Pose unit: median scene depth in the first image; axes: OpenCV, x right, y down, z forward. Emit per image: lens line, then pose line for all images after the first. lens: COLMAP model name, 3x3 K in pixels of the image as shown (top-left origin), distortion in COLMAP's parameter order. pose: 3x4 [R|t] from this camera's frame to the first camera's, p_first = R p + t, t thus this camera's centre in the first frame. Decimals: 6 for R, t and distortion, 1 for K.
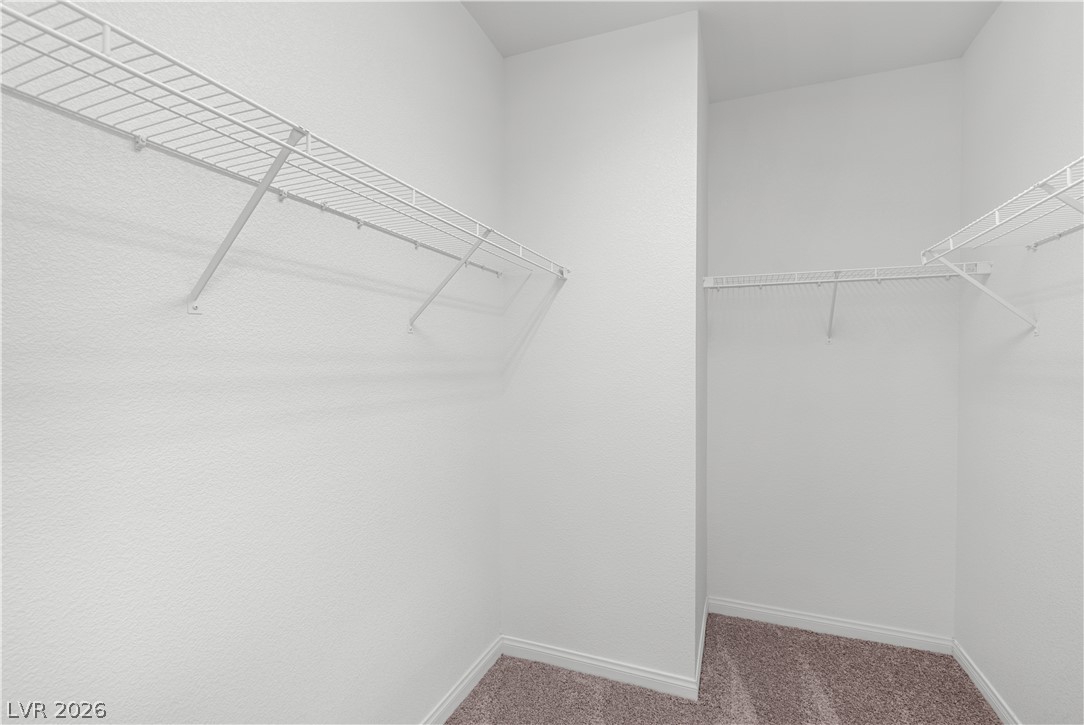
lens RADIAL K [[500.2, 0, 542.3], [0, 500.2, 377.8], [0, 0, 1]] dist [-0.002123, 0.000015]
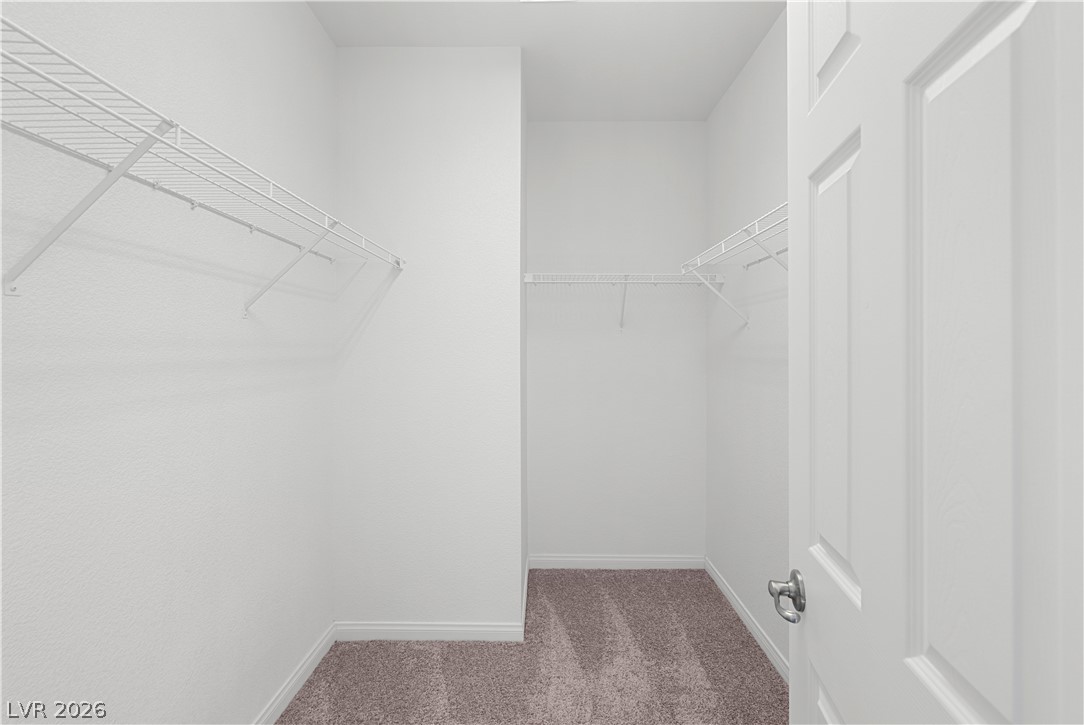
lens RADIAL K [[500.2, 0, 542.3], [0, 500.2, 377.8], [0, 0, 1]] dist [-0.002123, 0.000015]
pose [[0.933913, -0.022637, 0.356783, -0.051781], [0.012560, 0.999455, 0.030536, 0.002896], [-0.357280, -0.024037, 0.933688, -0.087670]]
